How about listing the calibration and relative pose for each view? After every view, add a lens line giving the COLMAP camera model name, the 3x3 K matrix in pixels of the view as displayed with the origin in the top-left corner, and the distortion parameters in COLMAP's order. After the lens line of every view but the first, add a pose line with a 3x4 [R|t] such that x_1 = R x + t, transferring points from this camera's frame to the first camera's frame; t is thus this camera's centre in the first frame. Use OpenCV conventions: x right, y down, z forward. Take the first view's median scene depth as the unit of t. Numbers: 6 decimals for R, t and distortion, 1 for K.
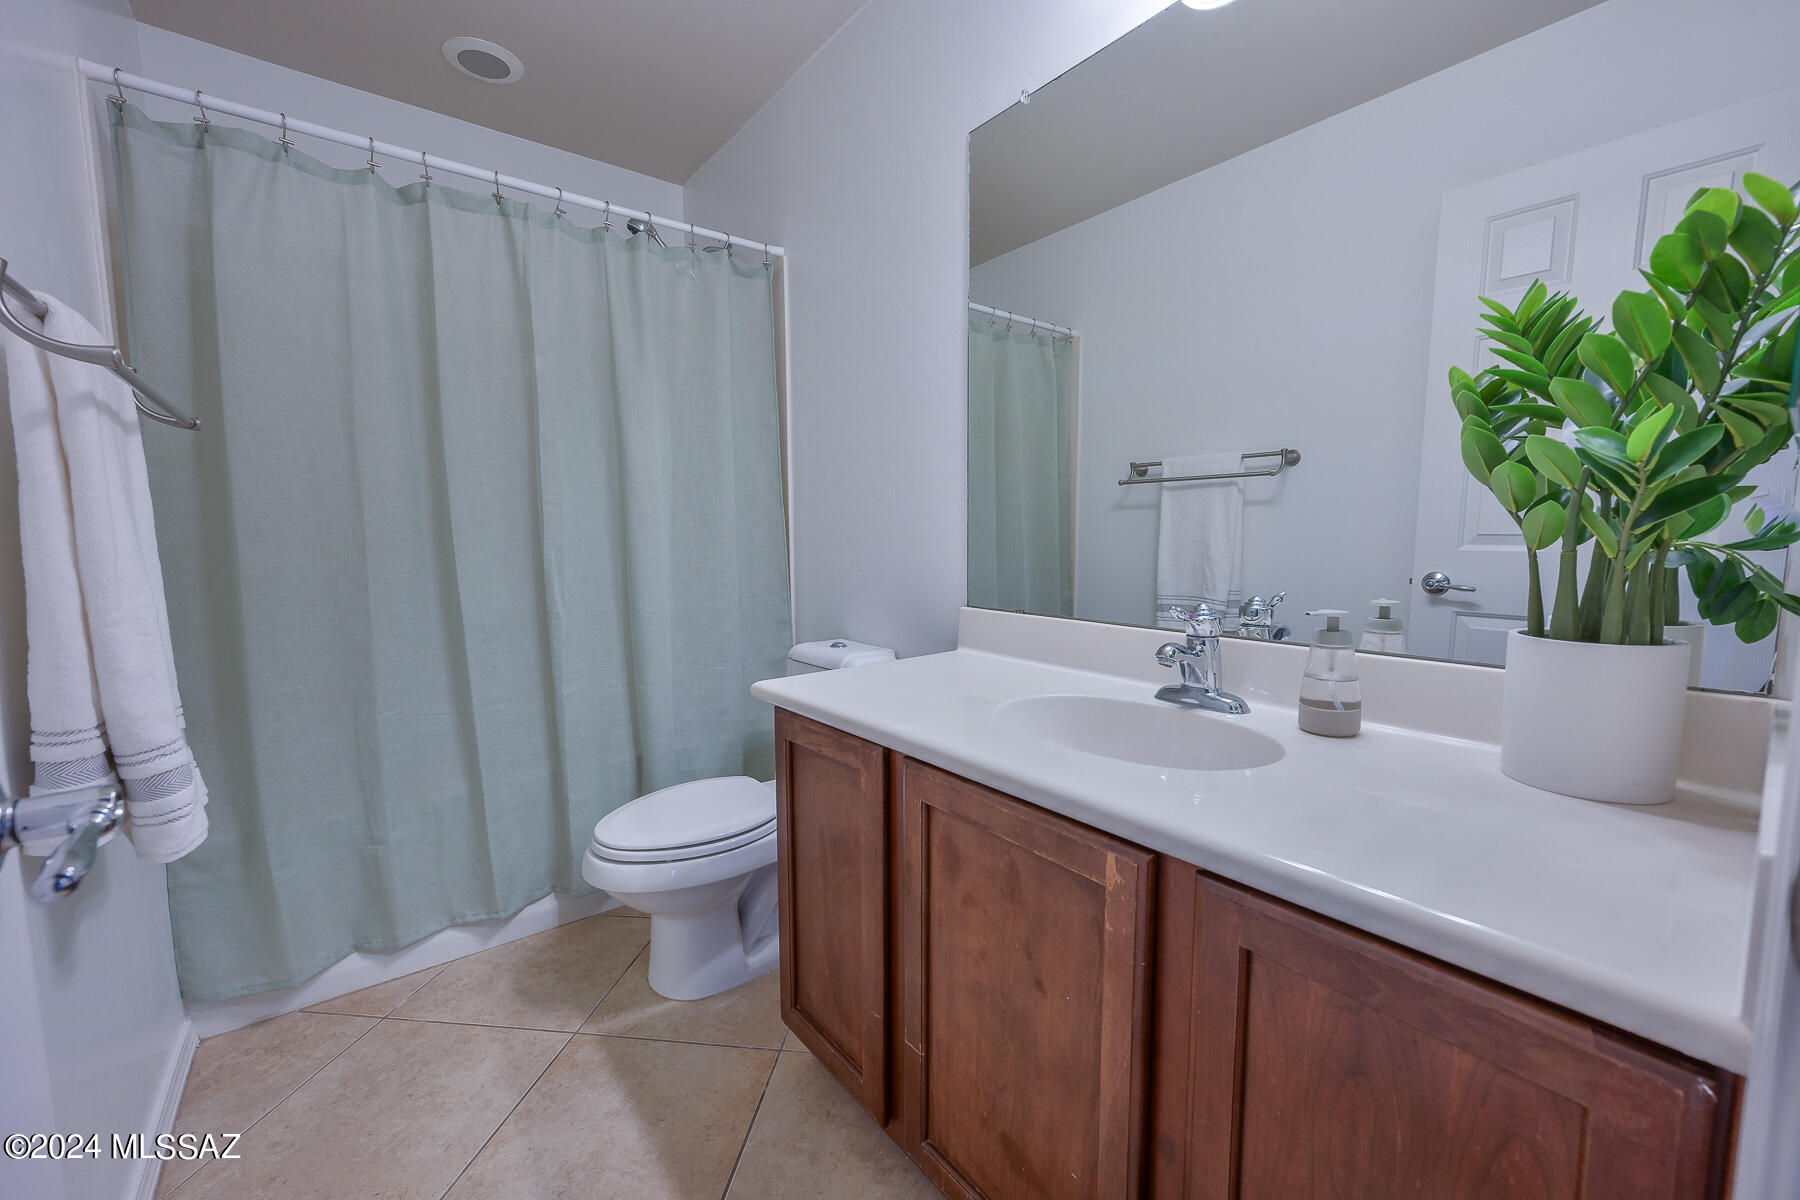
lens RADIAL K [[706.5, 0, 903.6], [0, 706.5, 604.0], [0, 0, 1]] dist [-0.001744, 0.000380]
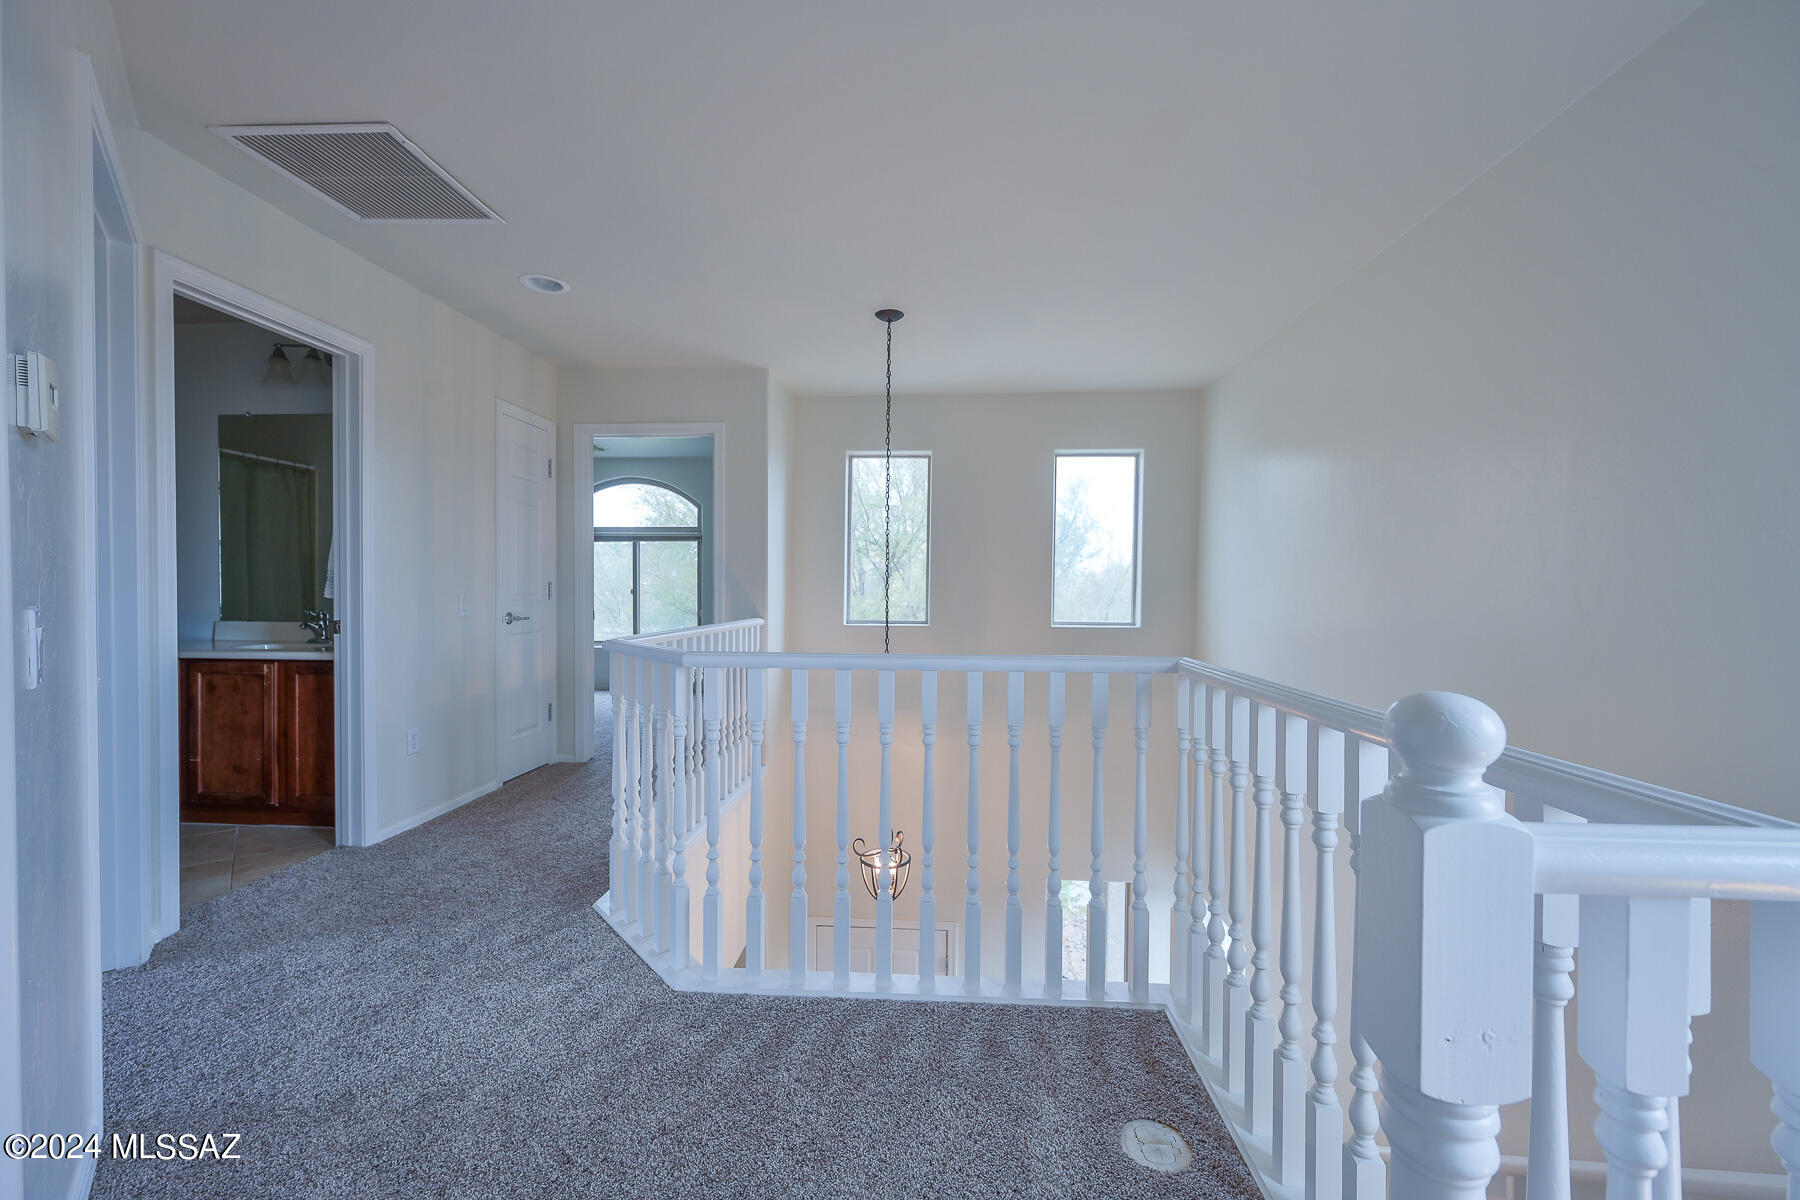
lens RADIAL K [[706.5, 0, 903.5], [0, 706.5, 596.6], [0, 0, 1]] dist [-0.001744, 0.000380]
pose [[0.657927, 0.003706, 0.753072, -0.313616], [0.069230, 0.995456, -0.065382, 0.409249], [-0.749893, 0.095151, 0.654681, -3.923998]]
